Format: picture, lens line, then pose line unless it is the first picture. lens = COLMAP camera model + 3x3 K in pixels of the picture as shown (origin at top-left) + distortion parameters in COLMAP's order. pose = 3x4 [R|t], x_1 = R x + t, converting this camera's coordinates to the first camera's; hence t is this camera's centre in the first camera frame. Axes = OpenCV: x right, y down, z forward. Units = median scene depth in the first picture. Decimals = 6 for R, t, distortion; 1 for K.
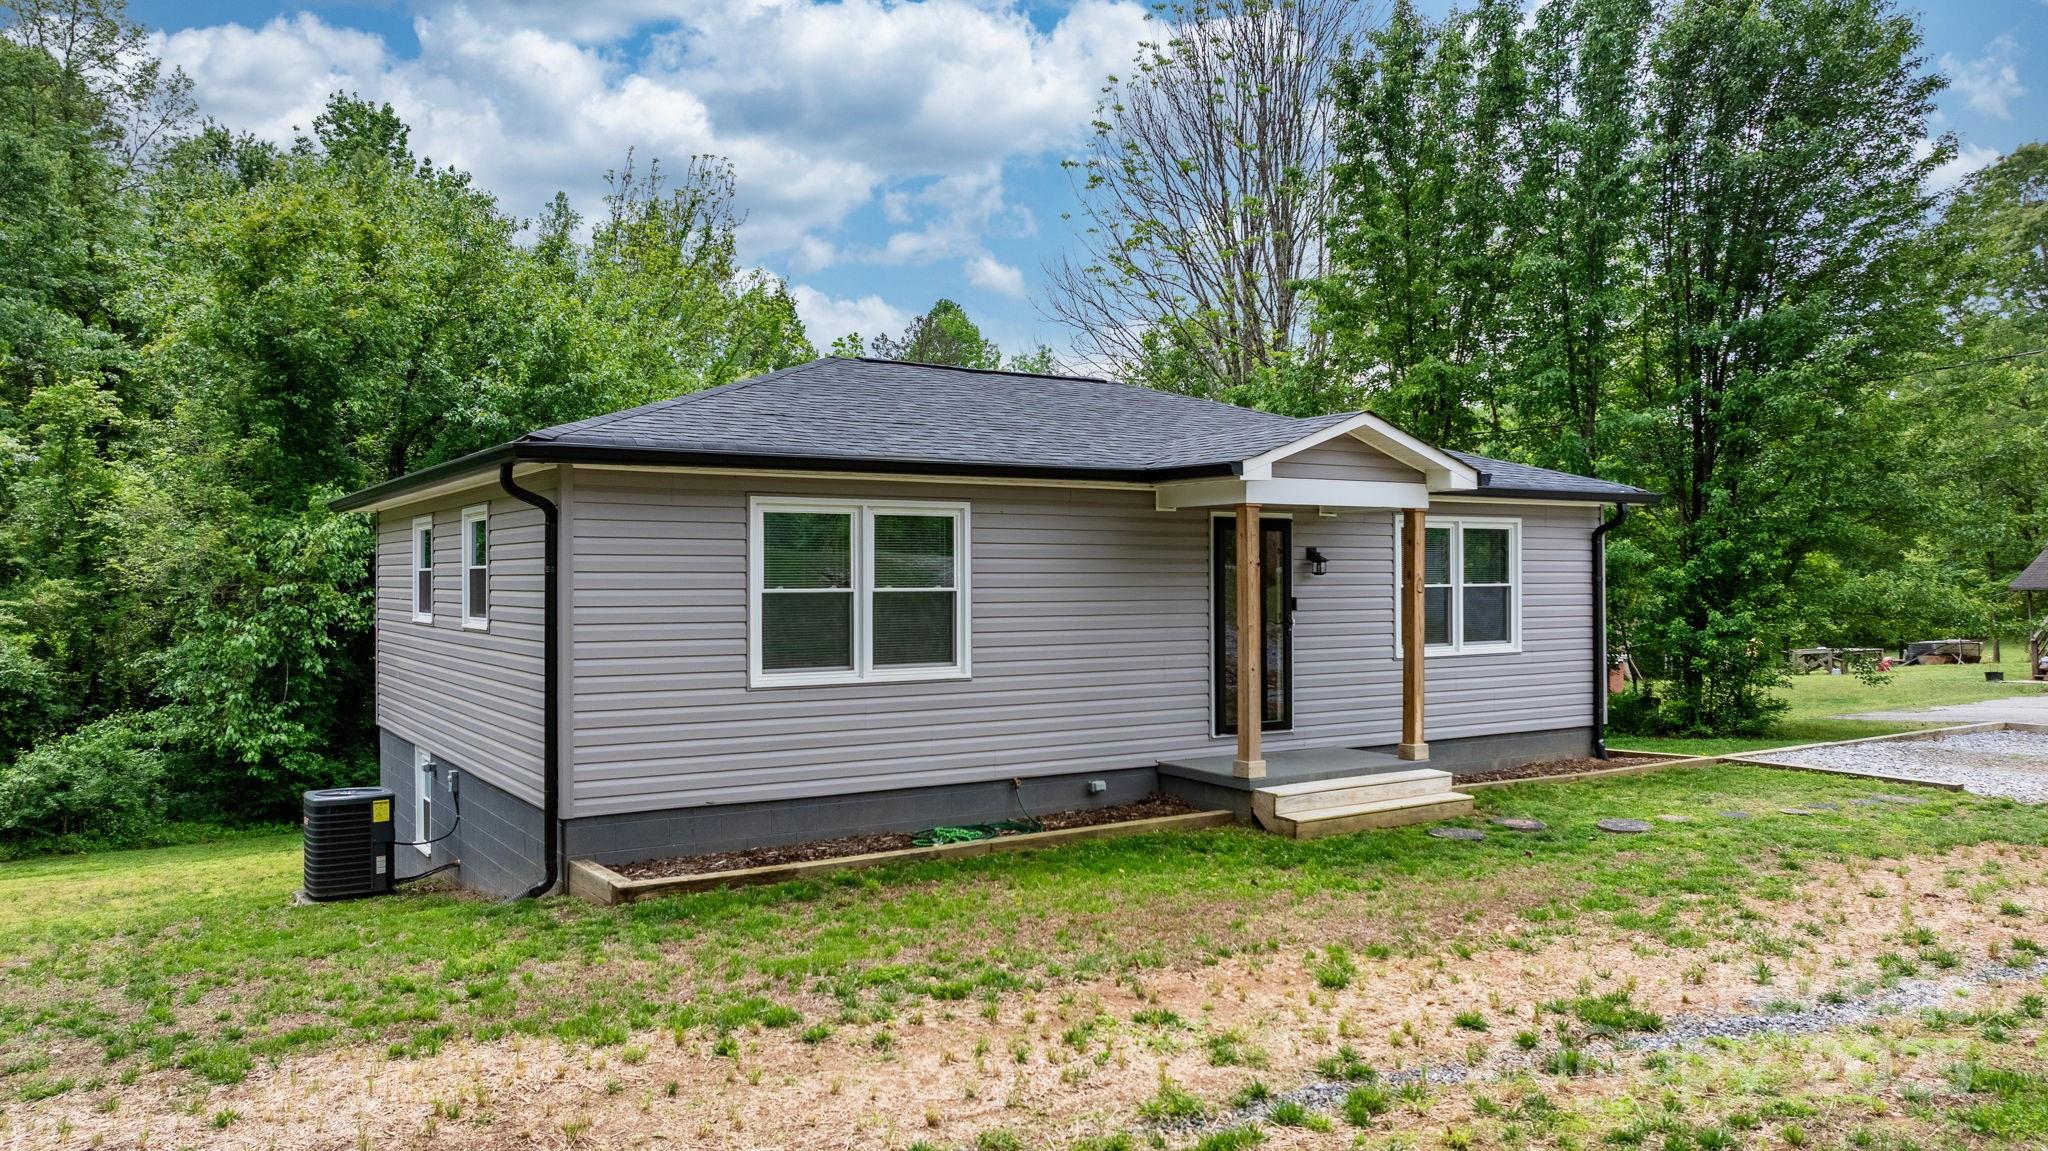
lens RADIAL K [[1462.9, 0, 1021.2], [0, 1462.9, 571.3], [0, 0, 1]] dist [0.000519, 0.005013]
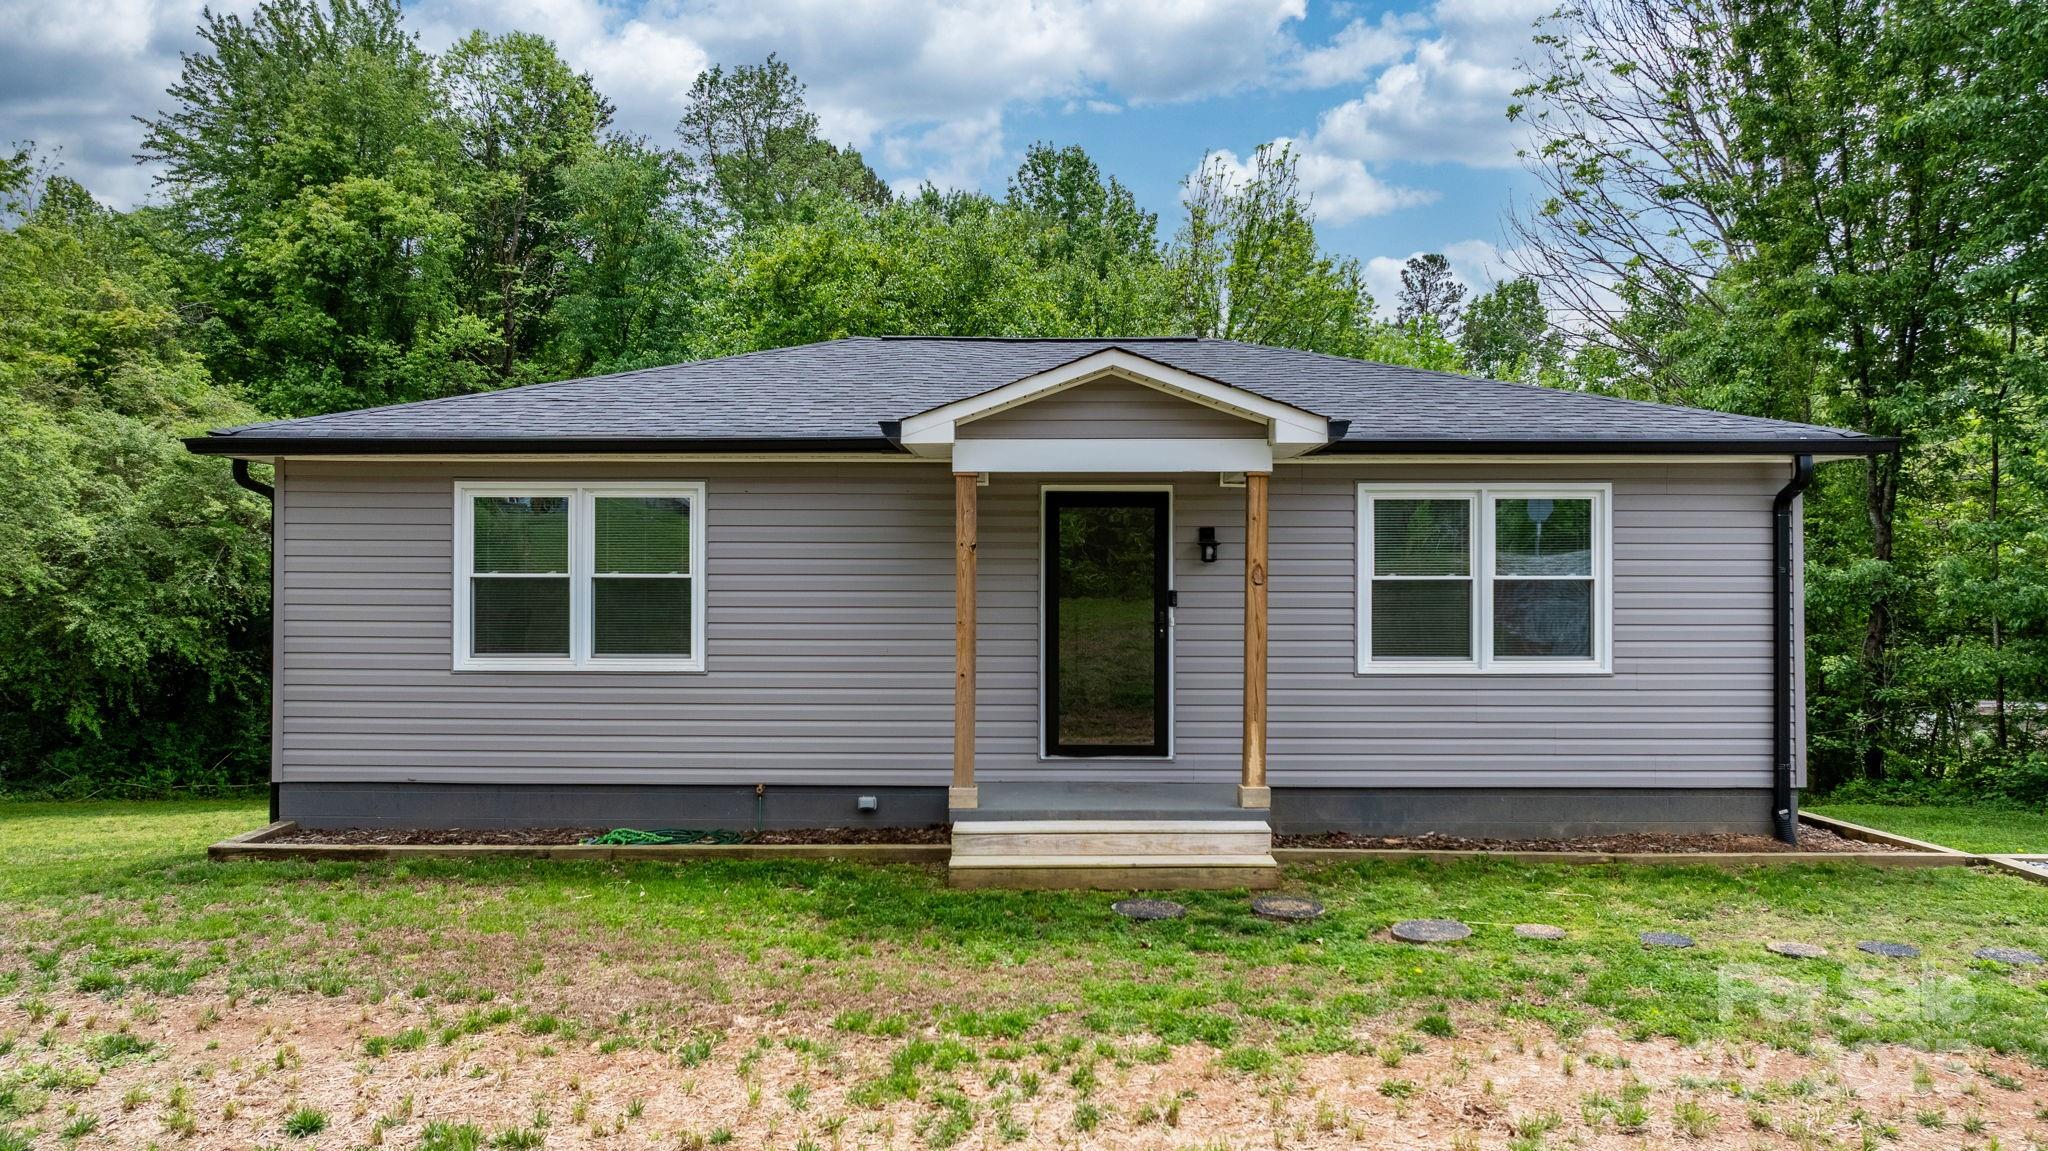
lens RADIAL K [[1462.9, 0, 1021.4], [0, 1462.9, 563.5], [0, 0, 1]] dist [0.000519, 0.005013]
pose [[0.837590, 0.007152, -0.546253, 0.581966], [-0.002344, 0.999952, 0.009497, -0.004398], [0.546294, -0.006674, 0.837567, 0.304751]]
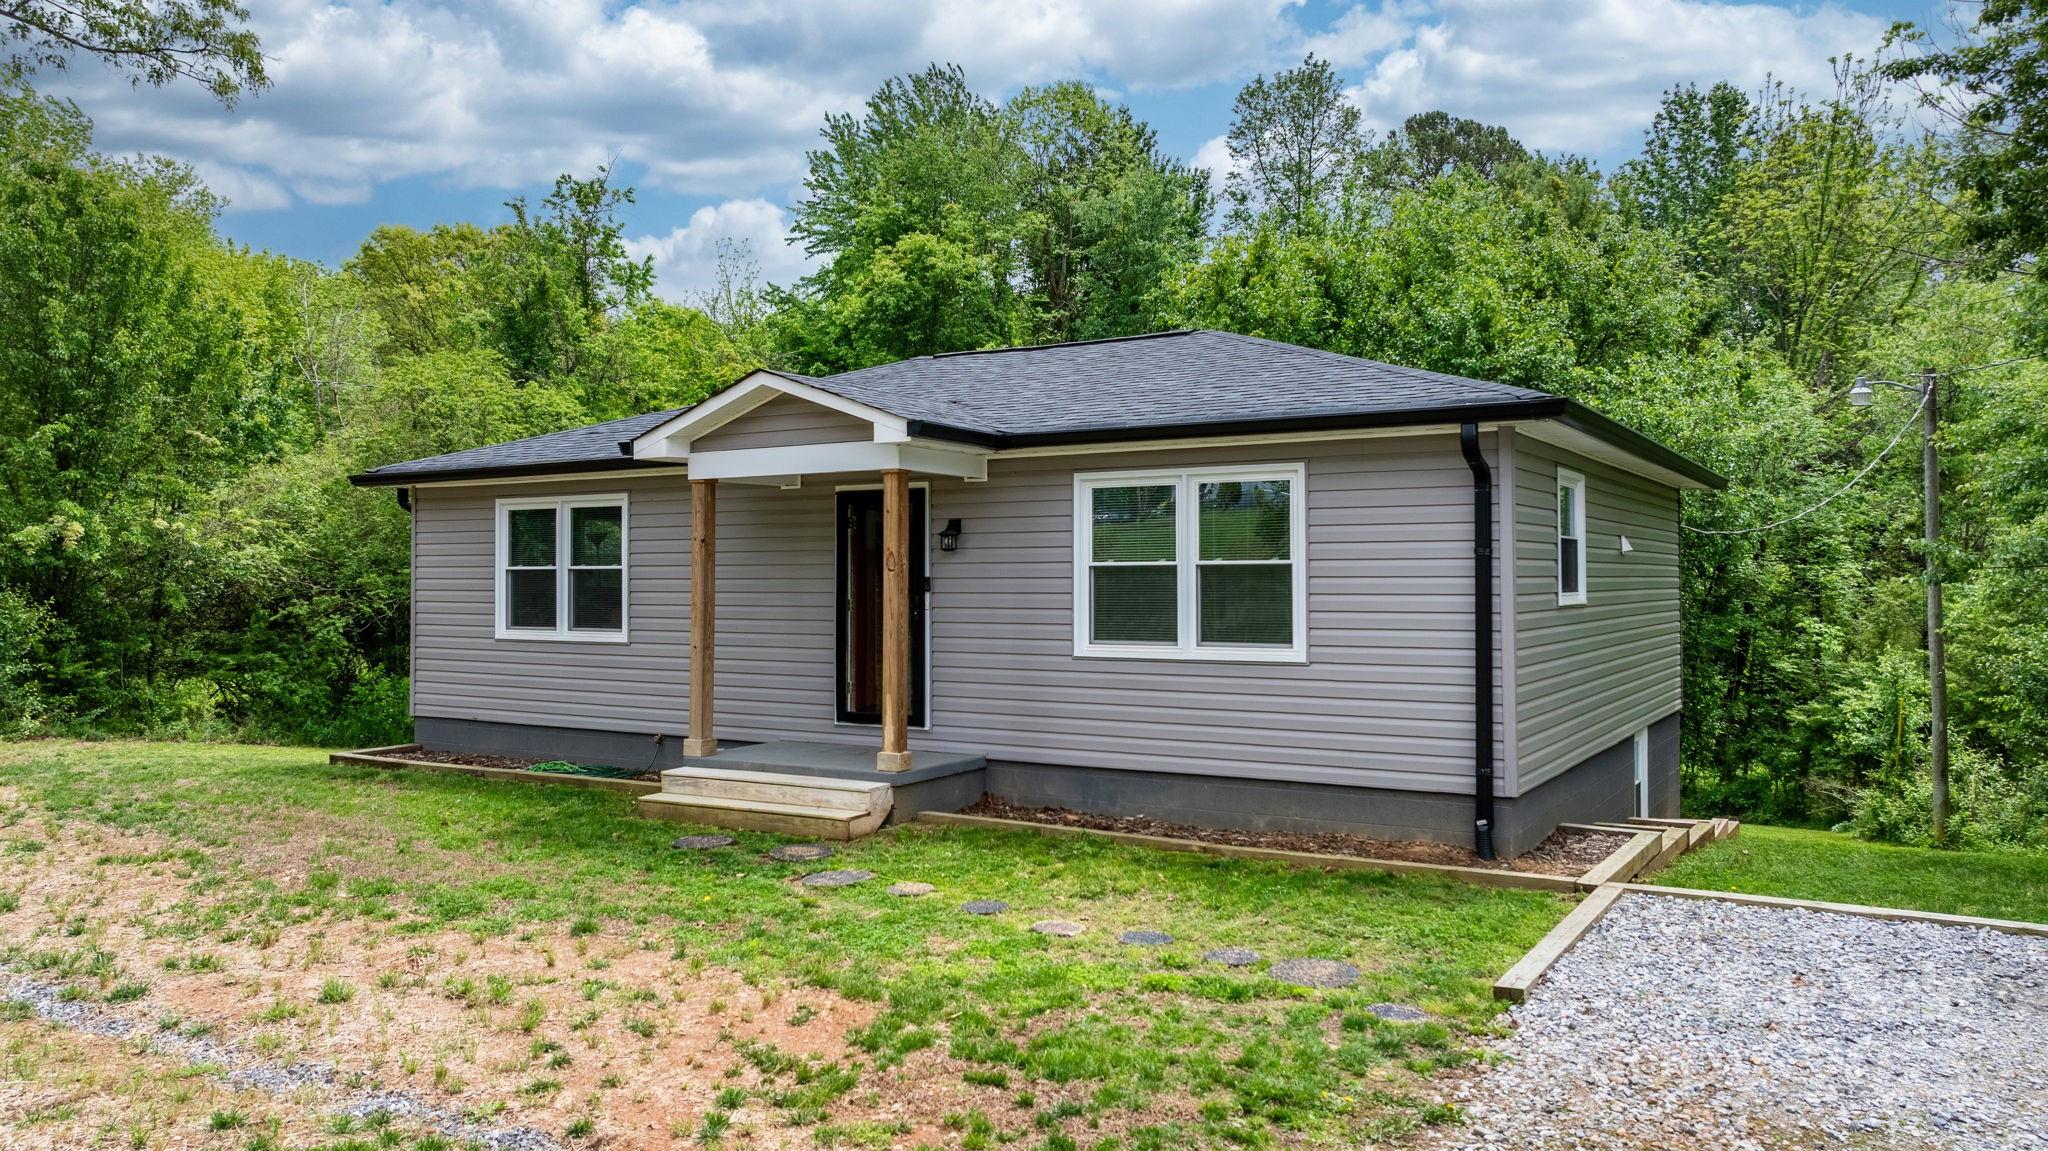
lens RADIAL K [[1462.9, 0, 1020.3], [0, 1462.9, 562.1], [0, 0, 1]] dist [0.000519, 0.005013]
pose [[0.434243, 0.002158, -0.900793, 1.058503], [0.013715, 0.999865, 0.009007, 0.001697], [0.900691, -0.016266, 0.434155, 0.705848]]
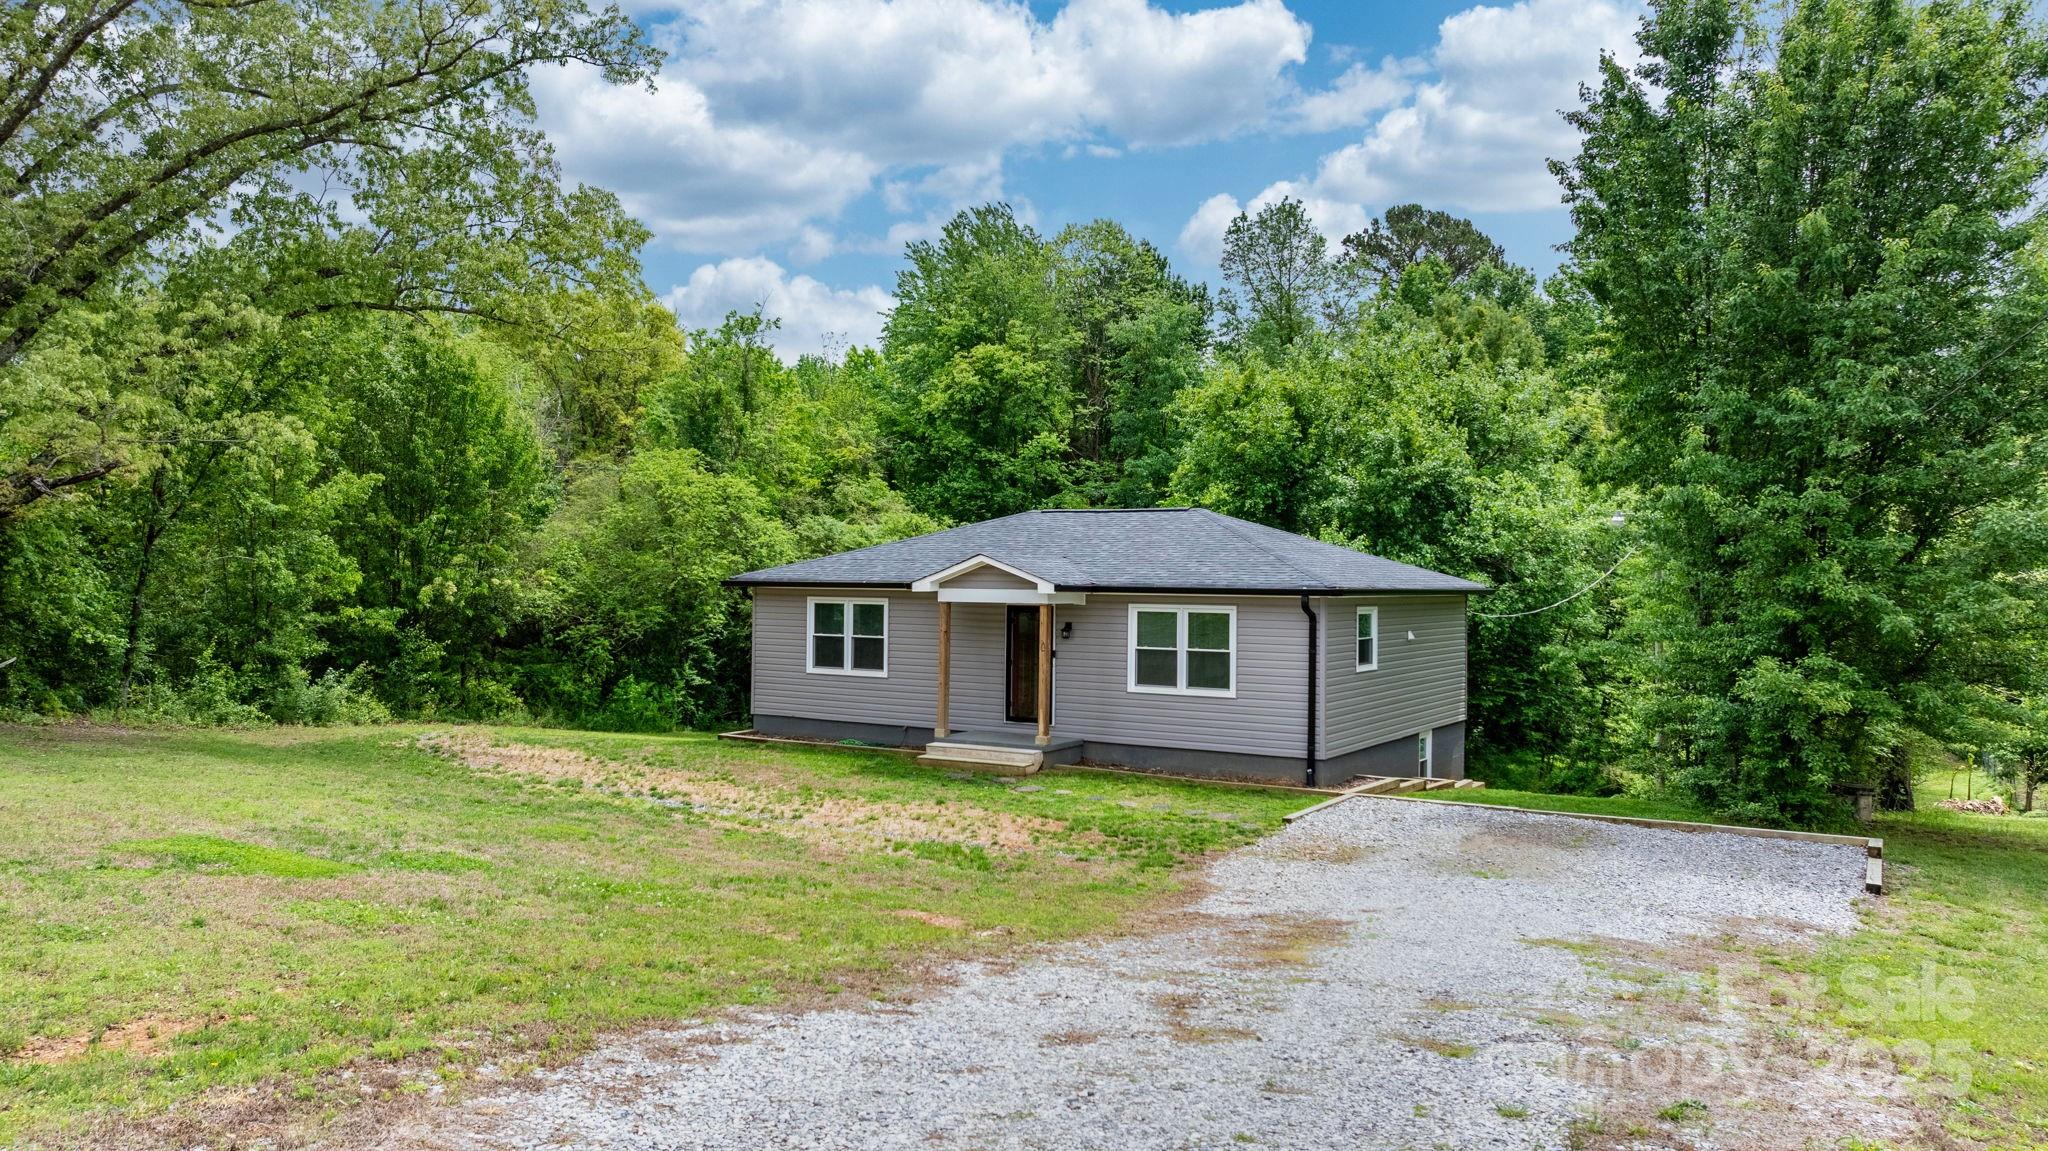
lens RADIAL K [[1462.9, 0, 1012.8], [0, 1462.9, 563.4], [0, 0, 1]] dist [0.000519, 0.005013]
pose [[0.421941, 0.010267, -0.906565, 1.876509], [0.001527, 0.999926, 0.012035, -0.115797], [0.906622, -0.006462, 0.421894, 0.215384]]
